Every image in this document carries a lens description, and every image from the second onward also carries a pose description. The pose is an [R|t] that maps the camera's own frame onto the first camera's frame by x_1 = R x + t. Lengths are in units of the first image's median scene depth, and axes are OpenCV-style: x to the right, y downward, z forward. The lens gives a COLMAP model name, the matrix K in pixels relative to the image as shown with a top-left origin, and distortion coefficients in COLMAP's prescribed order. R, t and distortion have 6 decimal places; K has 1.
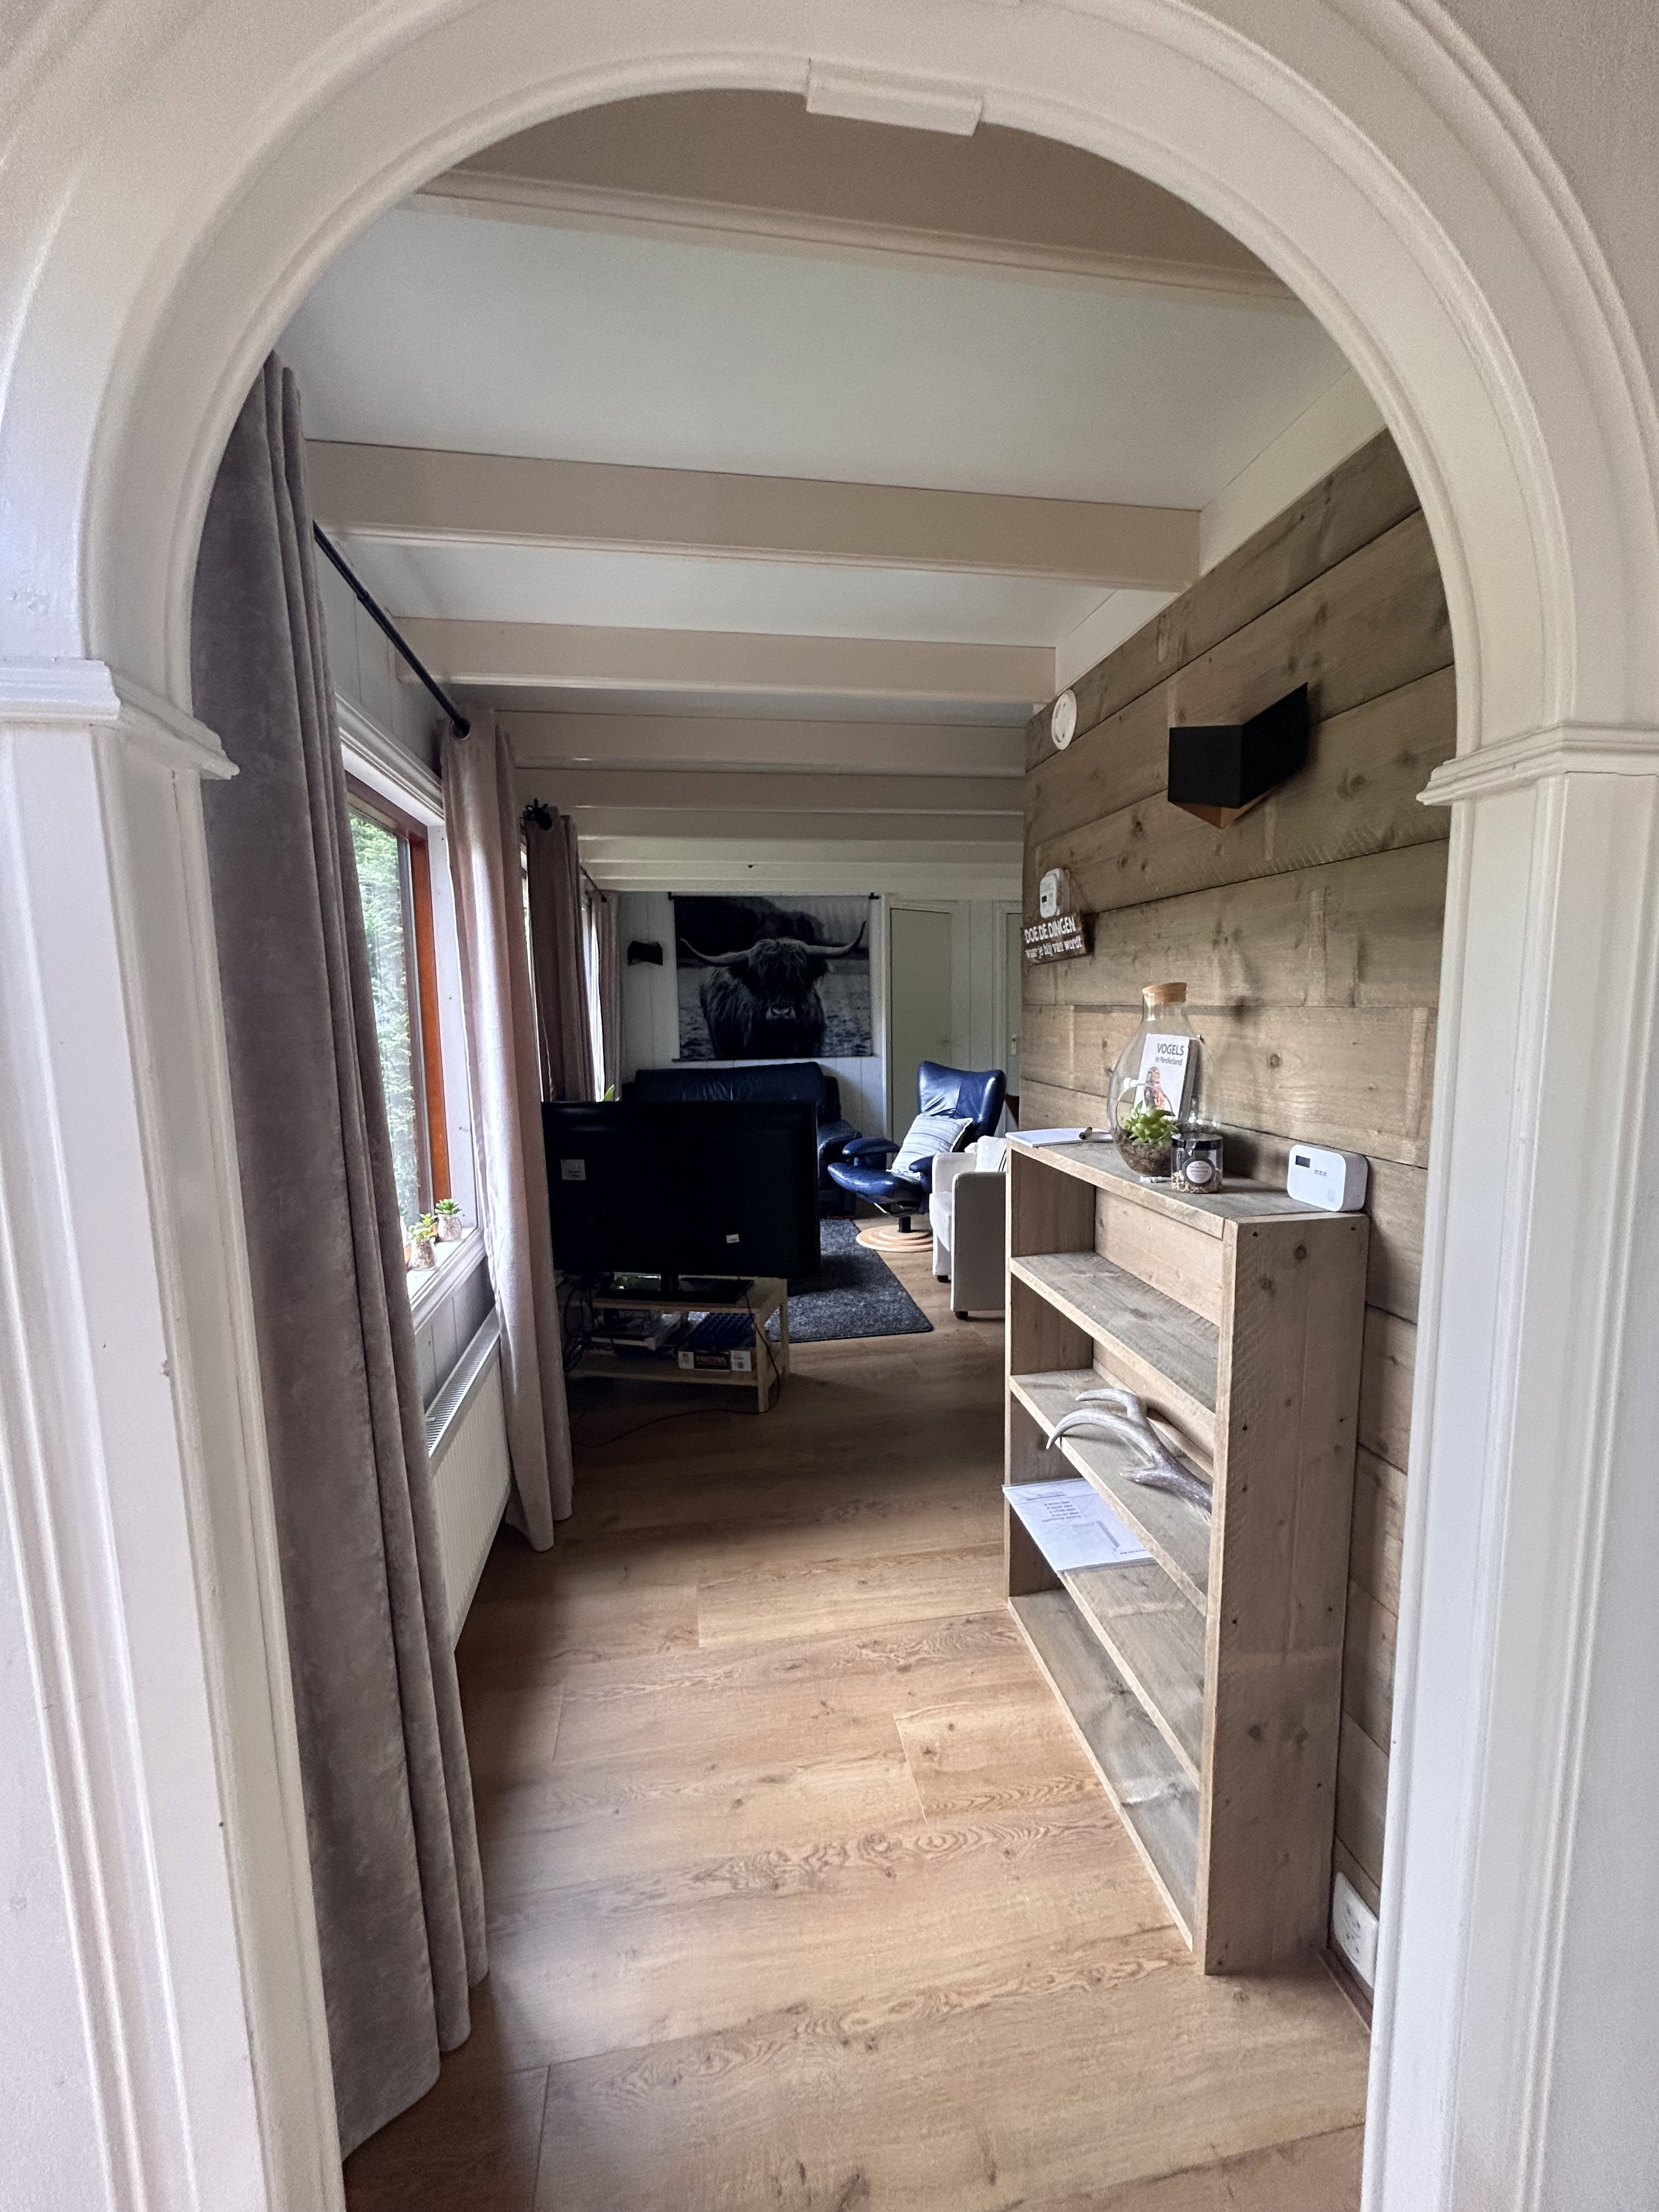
lens RADIAL K [[897.9, 0, 828.9], [0, 897.9, 1112.7], [0, 0, 1]] dist [-0.011755, 0.000095]
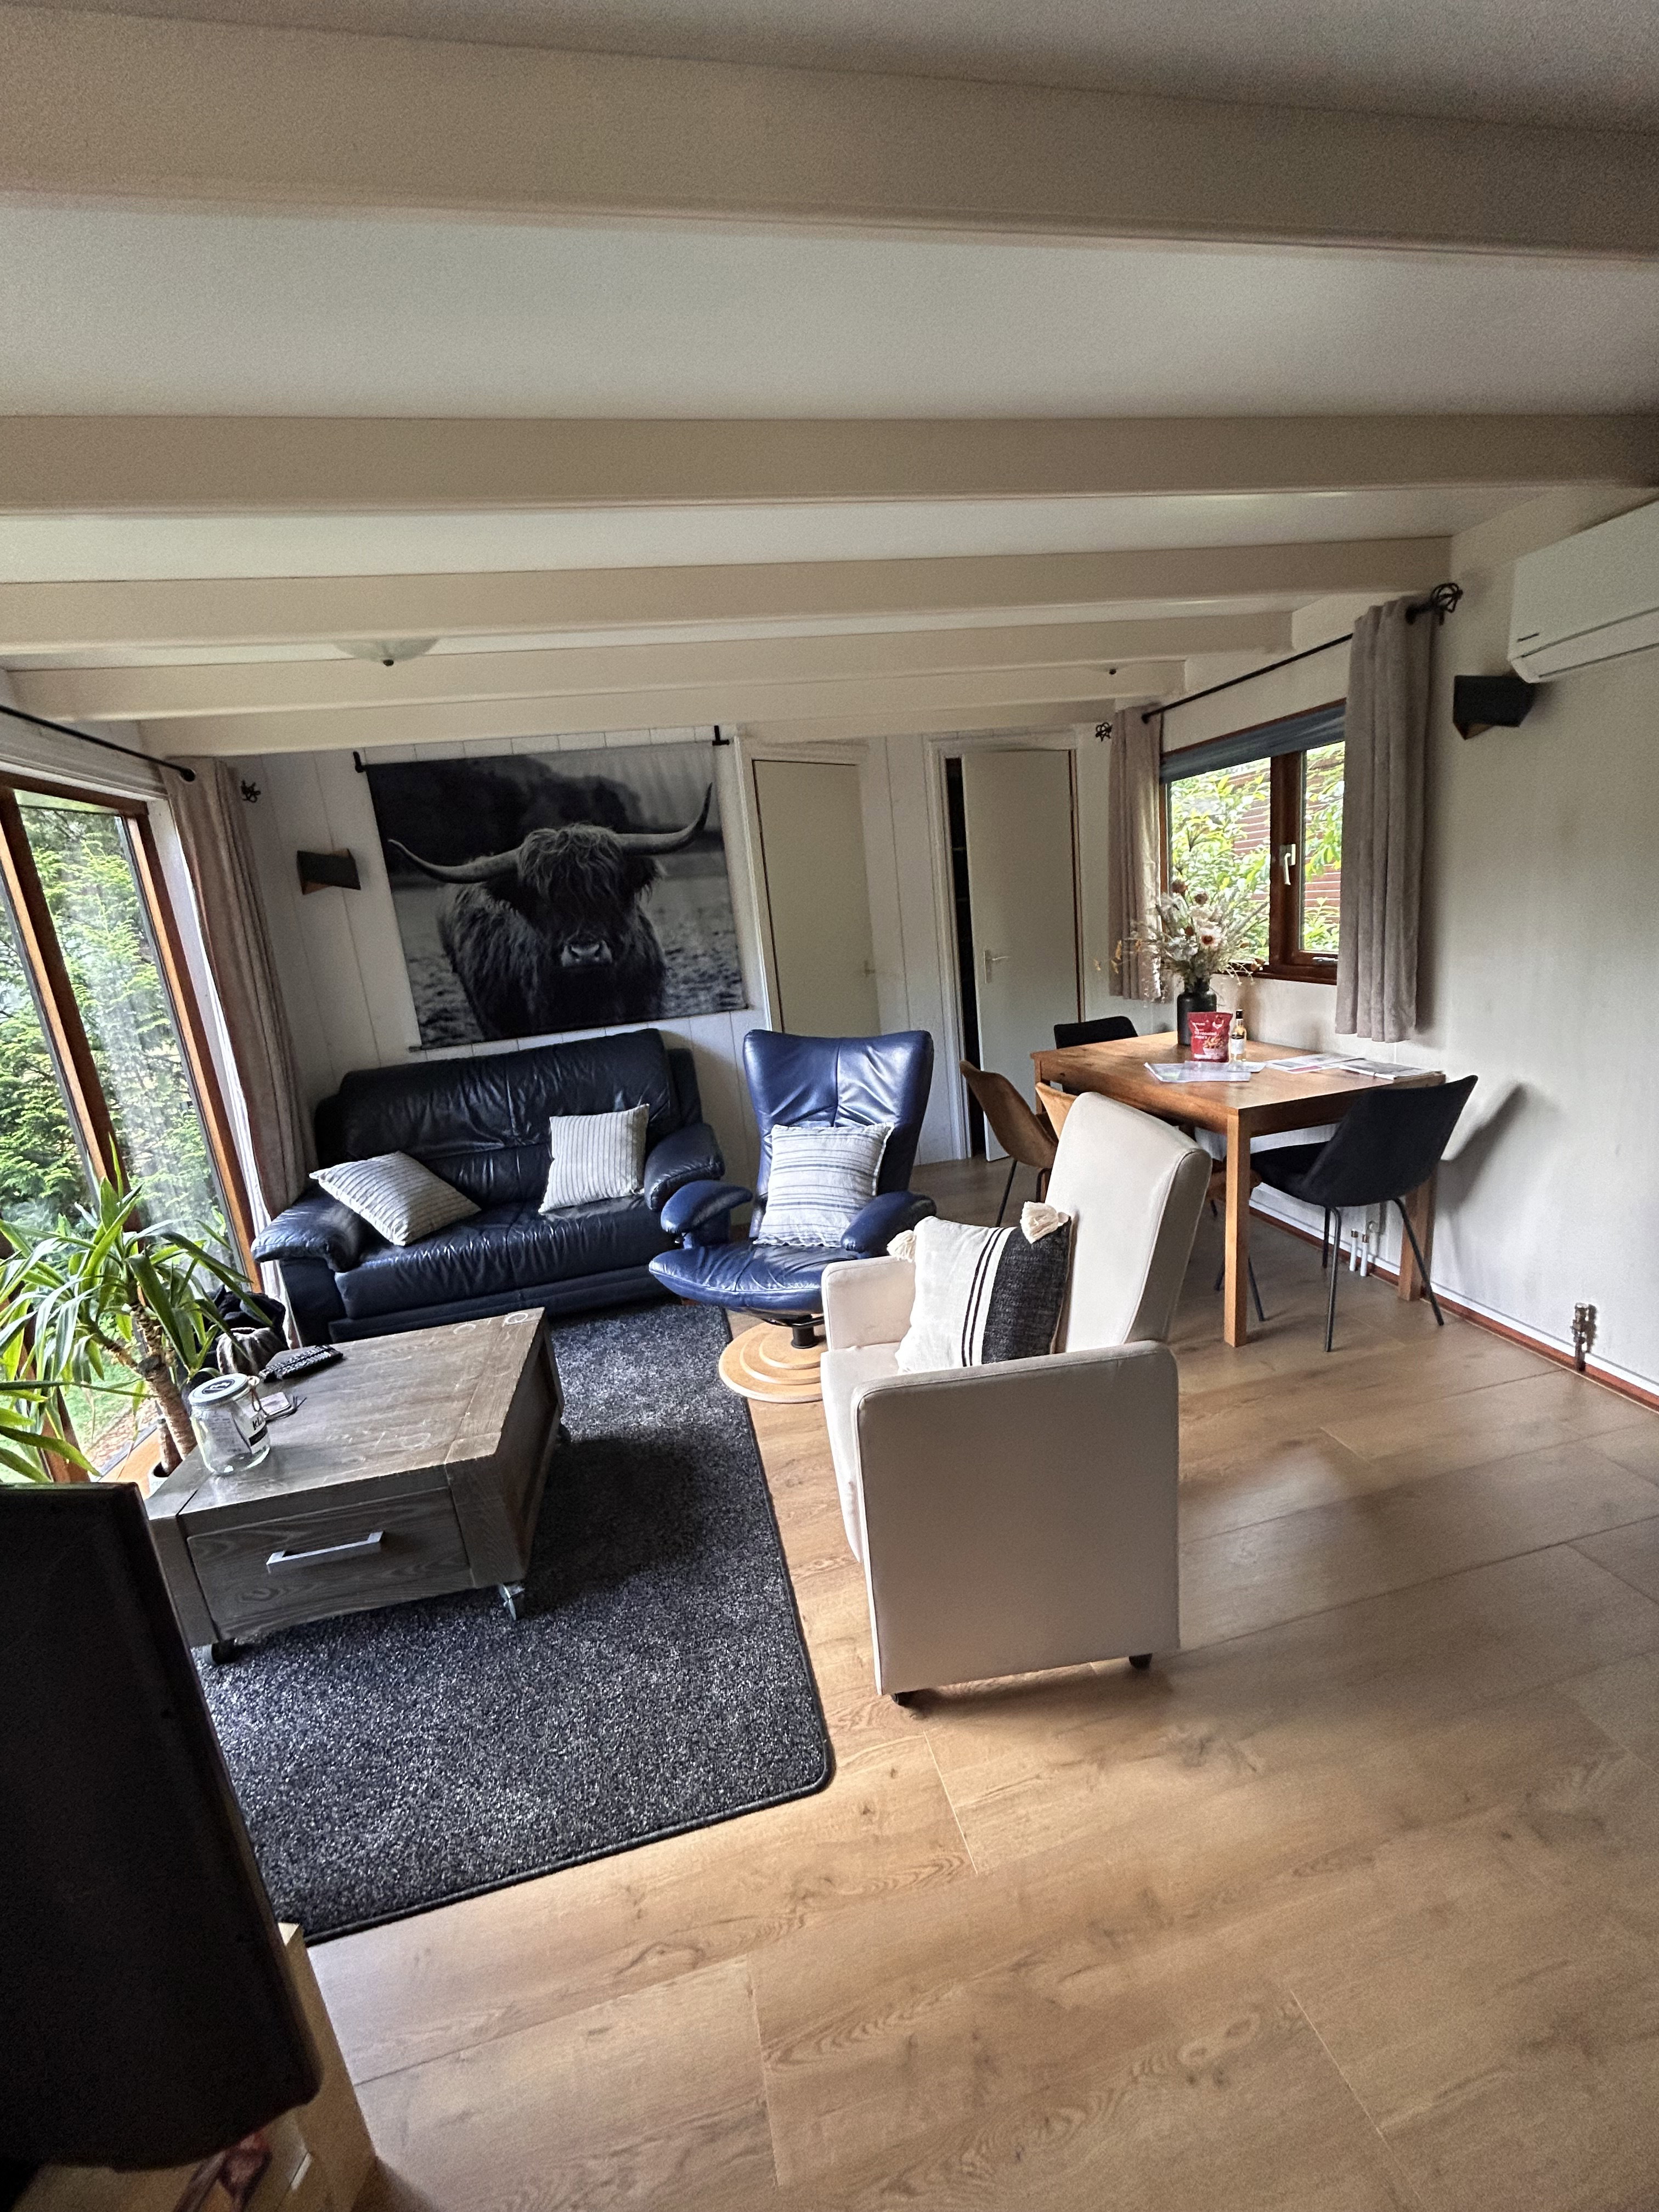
lens RADIAL K [[897.9, 0, 835.5], [0, 897.9, 1103.6], [0, 0, 1]] dist [-0.011755, 0.000095]
pose [[0.994781, -0.093130, 0.041684, 0.078814], [0.088568, 0.990996, 0.100411, -0.057058], [-0.050660, -0.096195, 0.994072, 0.389316]]
